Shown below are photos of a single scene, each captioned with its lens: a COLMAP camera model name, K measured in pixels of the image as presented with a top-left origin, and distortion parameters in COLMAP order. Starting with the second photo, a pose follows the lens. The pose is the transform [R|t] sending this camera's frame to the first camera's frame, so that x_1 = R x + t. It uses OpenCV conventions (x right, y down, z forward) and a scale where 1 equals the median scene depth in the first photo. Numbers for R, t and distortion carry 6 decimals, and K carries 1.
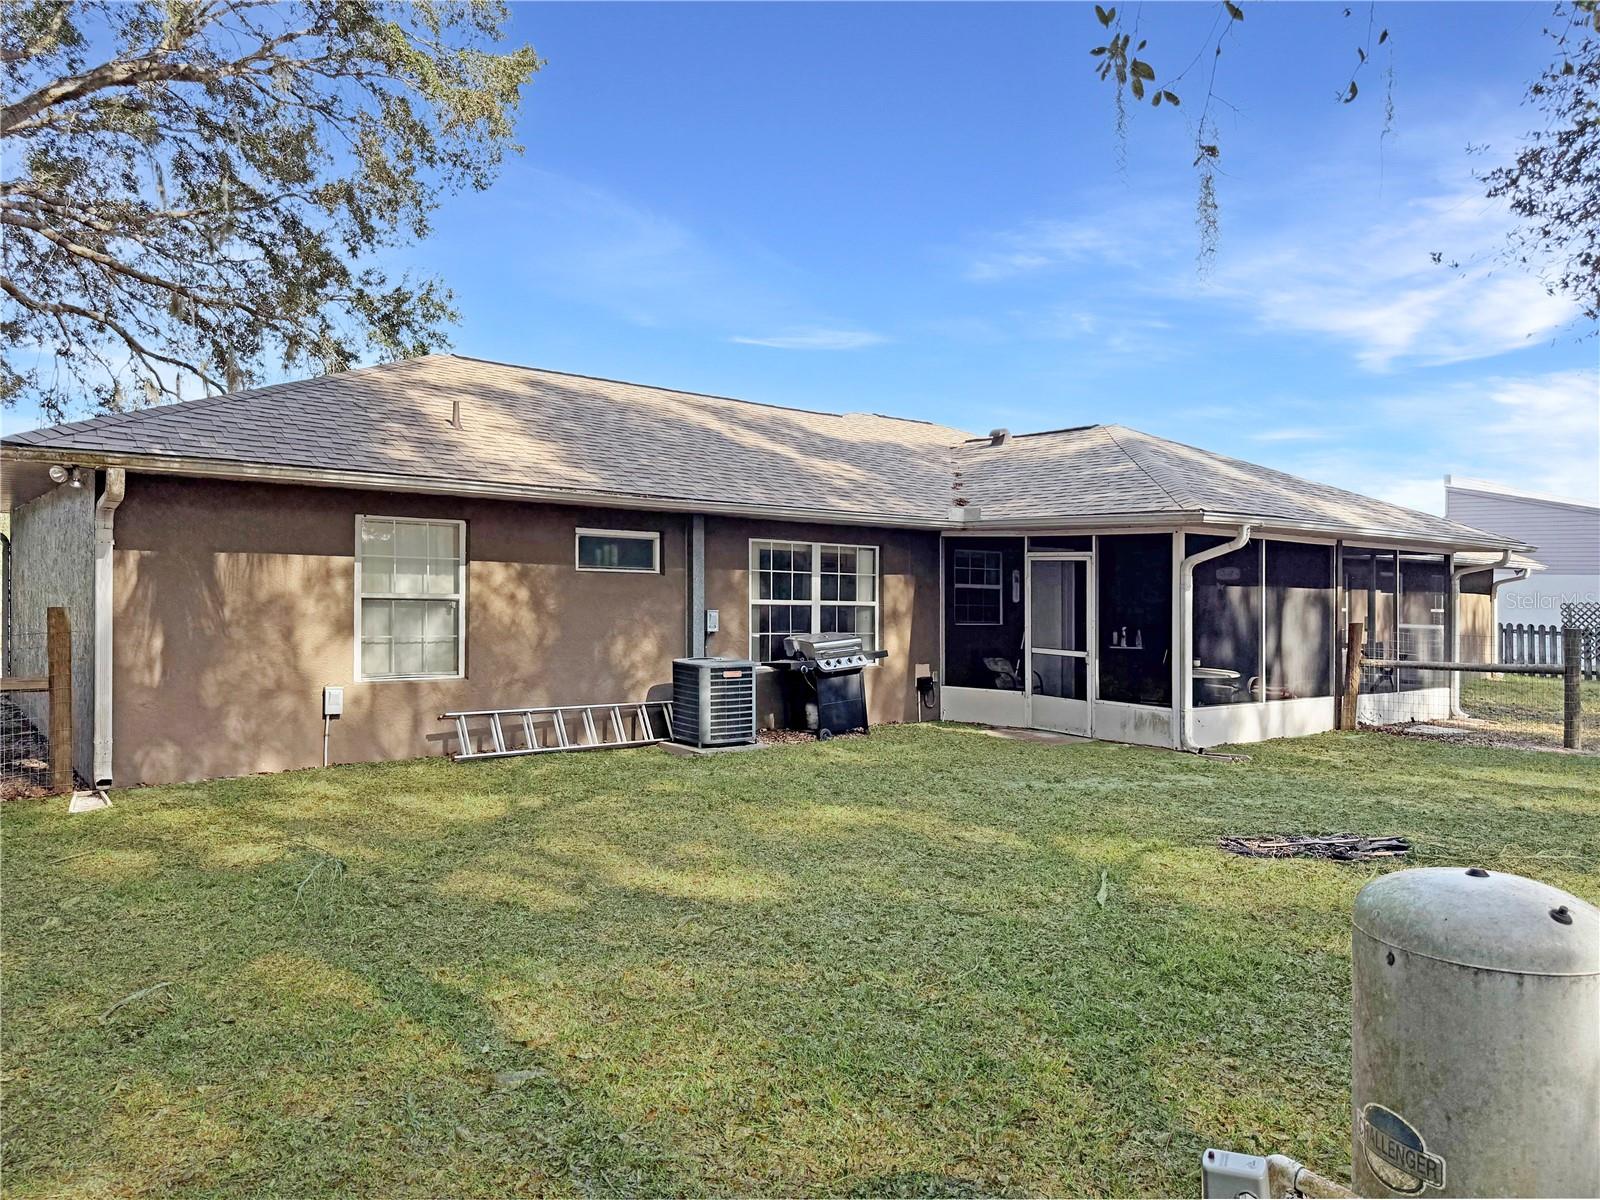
lens RADIAL K [[1178.7, 0, 800.0], [0, 1178.7, 600.0], [0, 0, 1]] dist [0.003654, -0.000684]
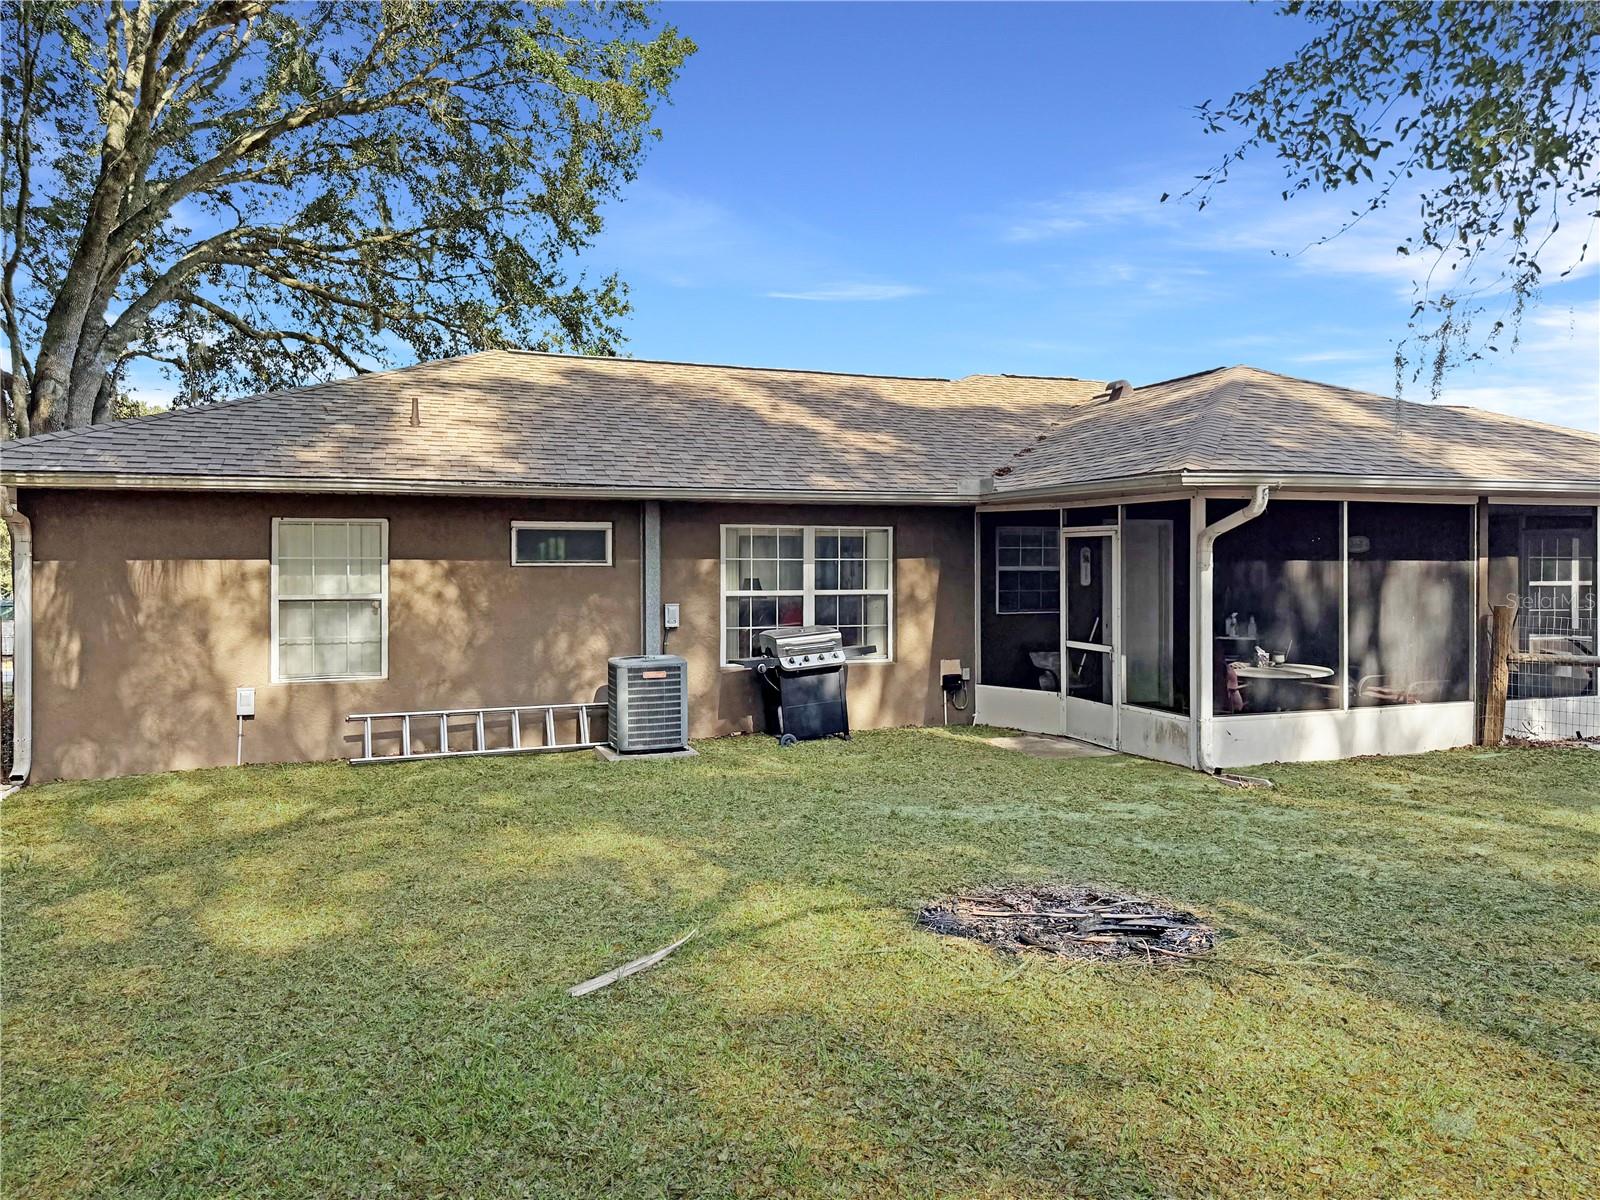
lens RADIAL K [[1198.2, 0, 800.0], [0, 1198.2, 600.0], [0, 0, 1]] dist [-0.001130, -0.002356]
pose [[0.945907, -0.018075, -0.323933, 0.330057], [0.023017, 0.999670, 0.011432, -0.002845], [0.323619, -0.018270, 0.946011, 0.146345]]
